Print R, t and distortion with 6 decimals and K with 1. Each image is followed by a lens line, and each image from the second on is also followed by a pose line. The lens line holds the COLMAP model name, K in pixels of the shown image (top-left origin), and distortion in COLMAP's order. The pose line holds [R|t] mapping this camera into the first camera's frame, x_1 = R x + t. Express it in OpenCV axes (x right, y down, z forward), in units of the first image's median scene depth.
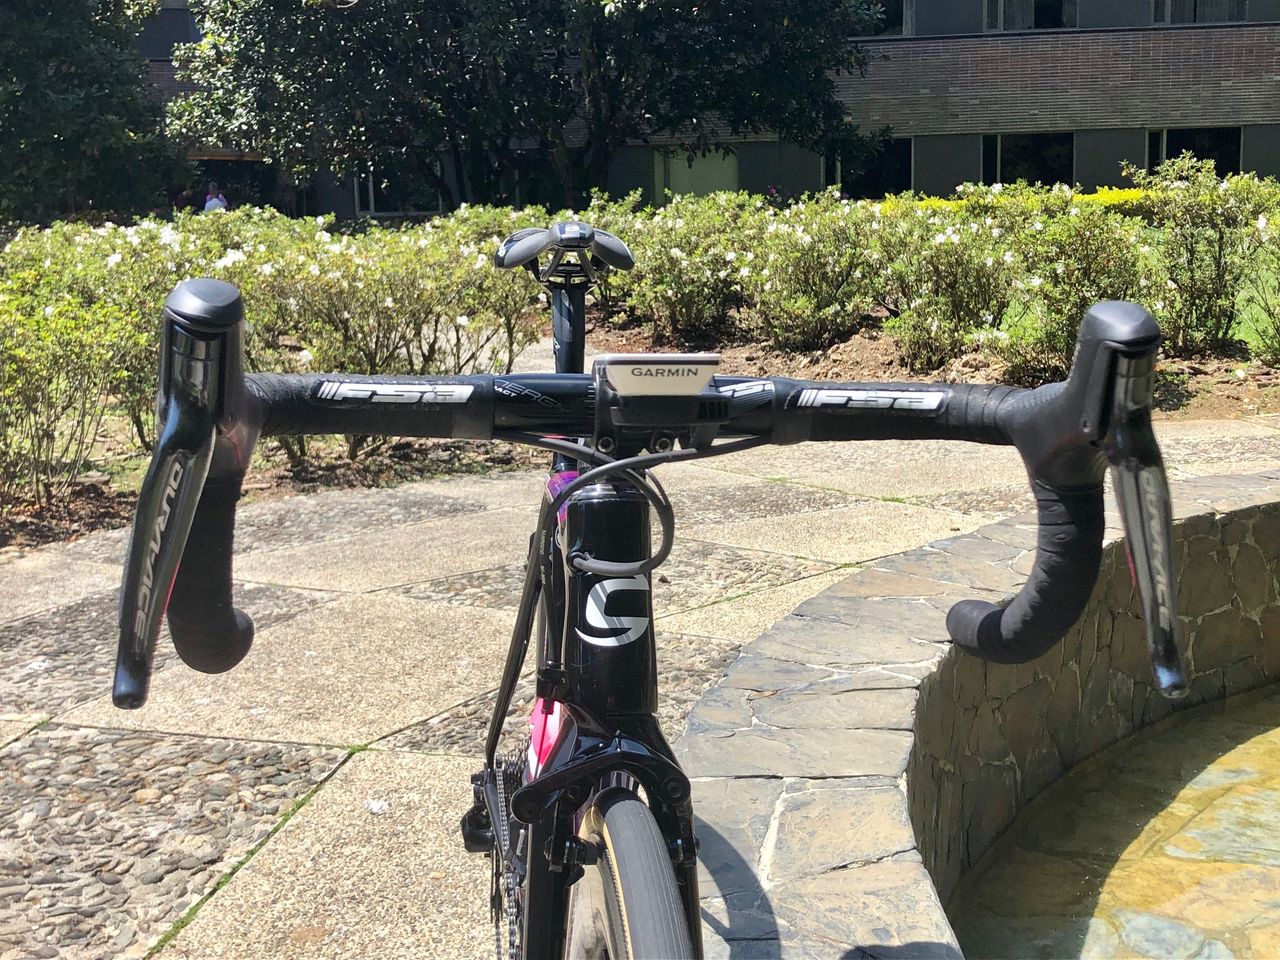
lens RADIAL K [[1518.1, 0, 647.4], [0, 1518.1, 479.6], [0, 0, 1]] dist [0.001590, 0.000000]
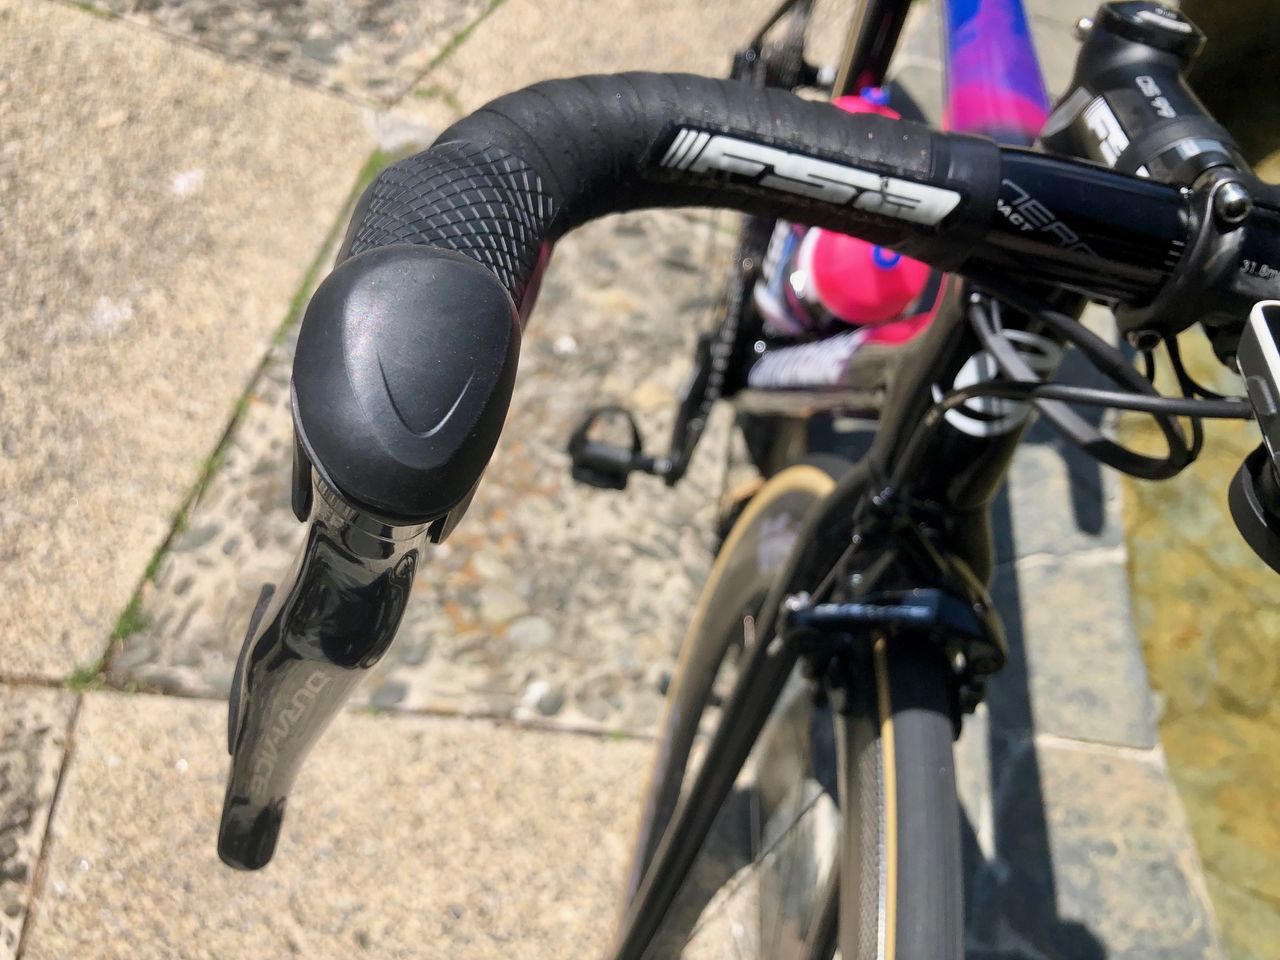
lens RADIAL K [[1056.1, 0, 642.6], [0, 1056.1, 485.4], [0, 0, 1]] dist [0.004798, 0.007079]
pose [[0.954156, 0.299184, -0.008672, -0.064062], [-0.205068, 0.674554, 0.709171, -0.078315], [0.218022, -0.674882, 0.704983, 0.231327]]
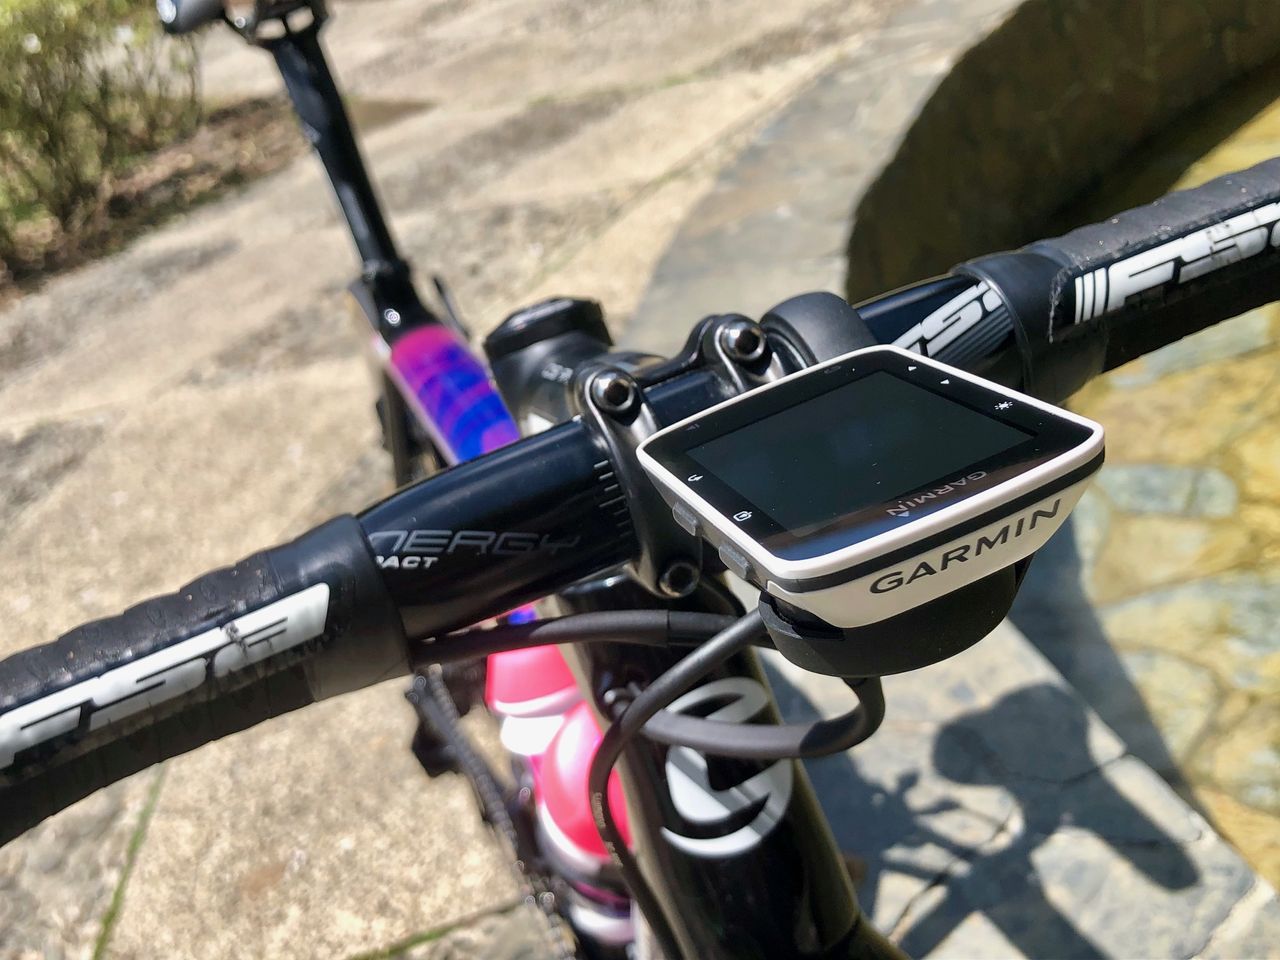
lens RADIAL K [[1518.1, 0, 628.5], [0, 1518.1, 484.5], [0, 0, 1]] dist [0.001590, 0.000000]
pose [[0.933908, -0.349964, 0.073082, -0.021747], [0.318557, 0.907364, 0.274247, -0.057673], [-0.162288, -0.232841, 0.958878, 0.217577]]
